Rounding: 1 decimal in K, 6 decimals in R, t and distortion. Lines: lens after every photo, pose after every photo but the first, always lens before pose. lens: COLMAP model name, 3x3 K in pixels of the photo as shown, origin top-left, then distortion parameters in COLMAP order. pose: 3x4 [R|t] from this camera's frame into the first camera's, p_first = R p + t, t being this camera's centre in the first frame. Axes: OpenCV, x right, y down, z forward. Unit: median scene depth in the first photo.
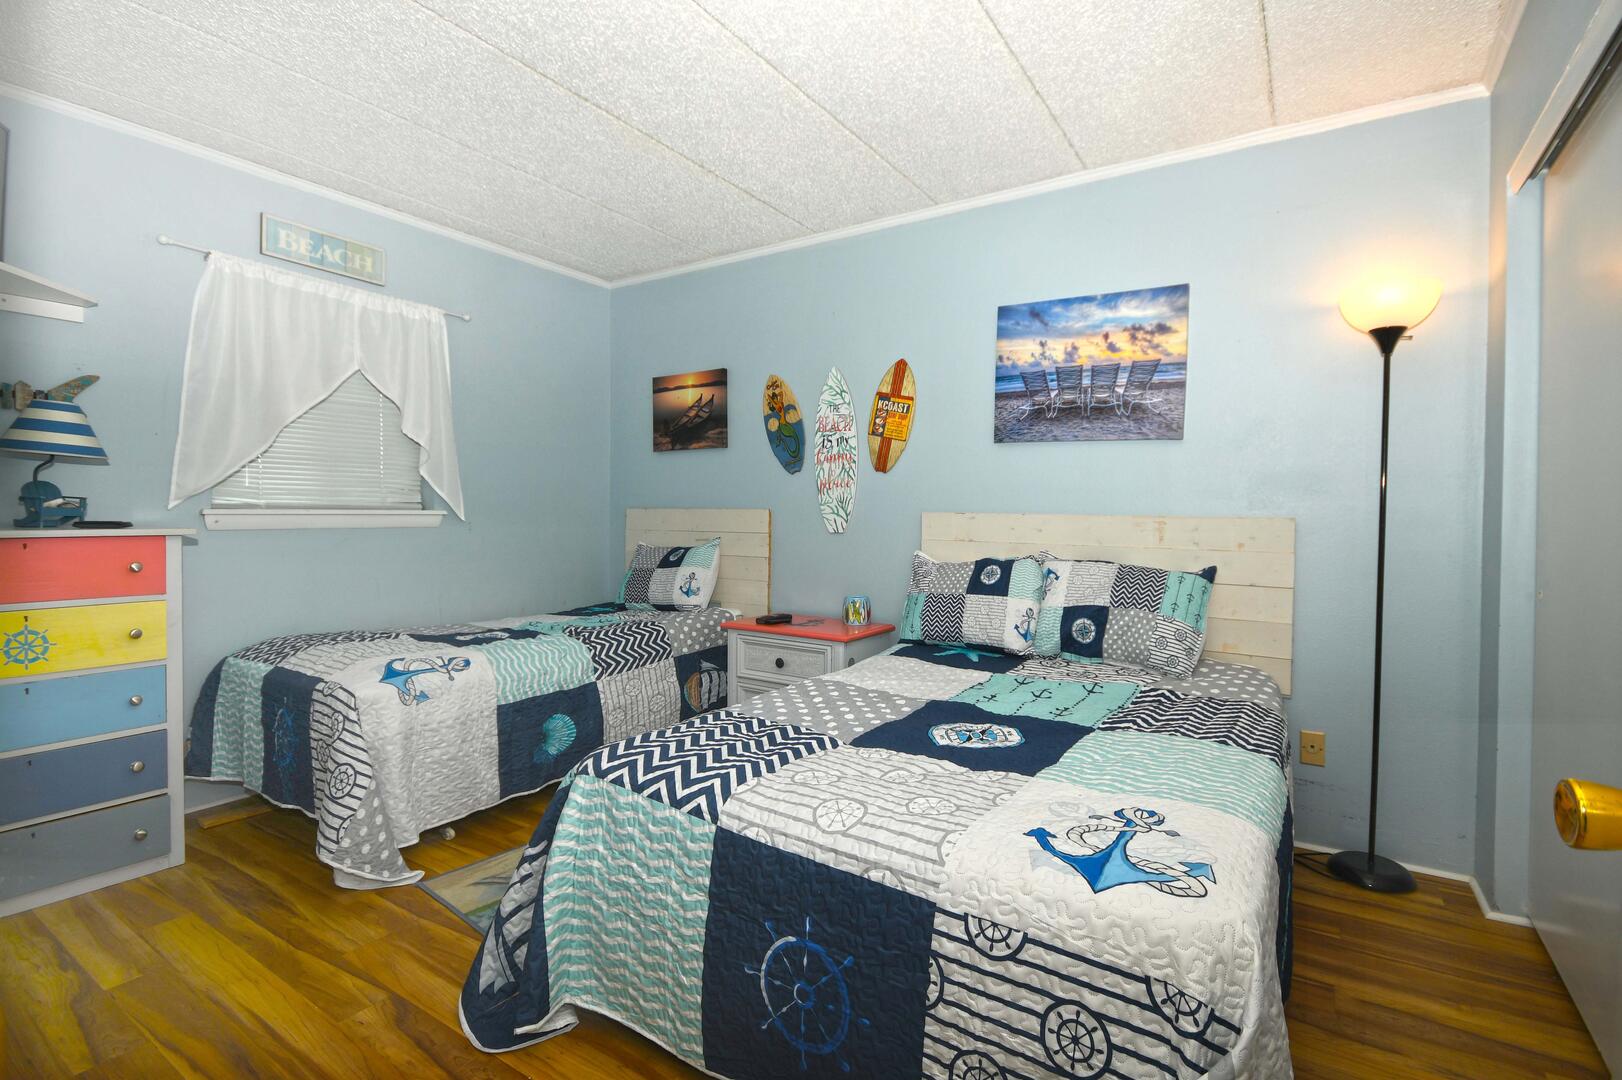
lens RADIAL K [[761.8, 0, 809.2], [0, 761.8, 533.7], [0, 0, 1]] dist [0.010156, -0.006692]
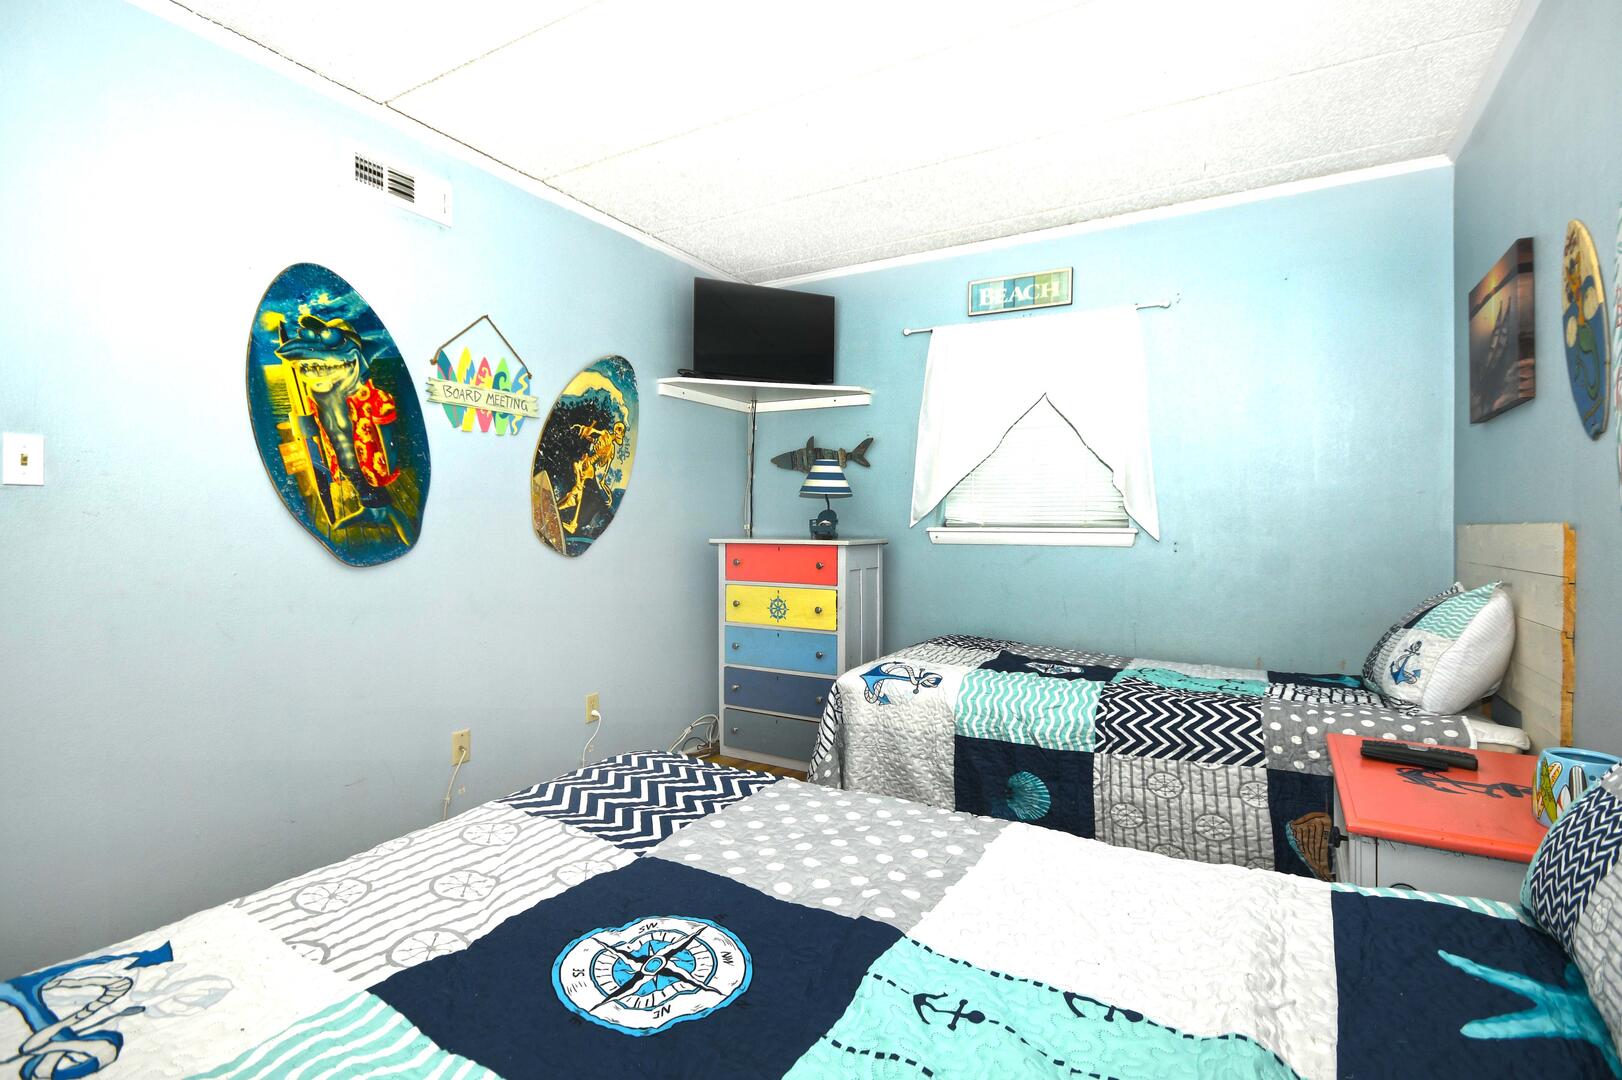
lens RADIAL K [[761.8, 0, 810.3], [0, 761.8, 530.3], [0, 0, 1]] dist [0.010156, -0.006692]
pose [[0.057039, -0.001314, -0.998371, 0.455955], [-0.032426, 0.999469, -0.003168, -0.015244], [0.997845, 0.032554, 0.056966, 0.666079]]
